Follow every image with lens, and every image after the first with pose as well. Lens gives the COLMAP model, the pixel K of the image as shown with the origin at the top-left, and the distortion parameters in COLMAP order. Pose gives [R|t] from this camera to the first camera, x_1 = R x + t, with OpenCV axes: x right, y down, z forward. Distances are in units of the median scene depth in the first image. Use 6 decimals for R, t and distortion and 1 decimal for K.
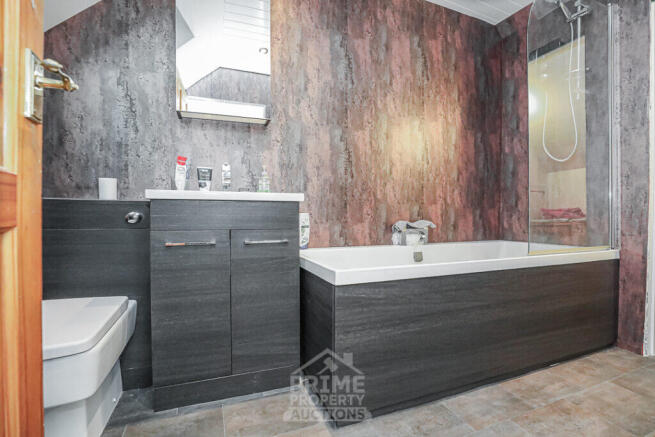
lens RADIAL K [[297.5, 0, 344.0], [0, 297.5, 216.9], [0, 0, 1]] dist [-0.025833, 0.002388]
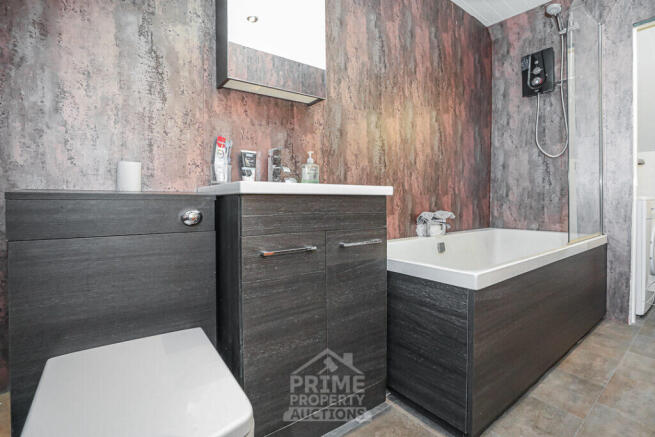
lens RADIAL K [[297.5, 0, 317.7], [0, 297.5, 199.8], [0, 0, 1]] dist [-0.025833, 0.002388]
pose [[0.969040, -0.003197, 0.246884, -0.473268], [0.004027, 0.999988, -0.002858, -0.030600], [-0.246872, 0.003763, 0.969041, 0.160218]]
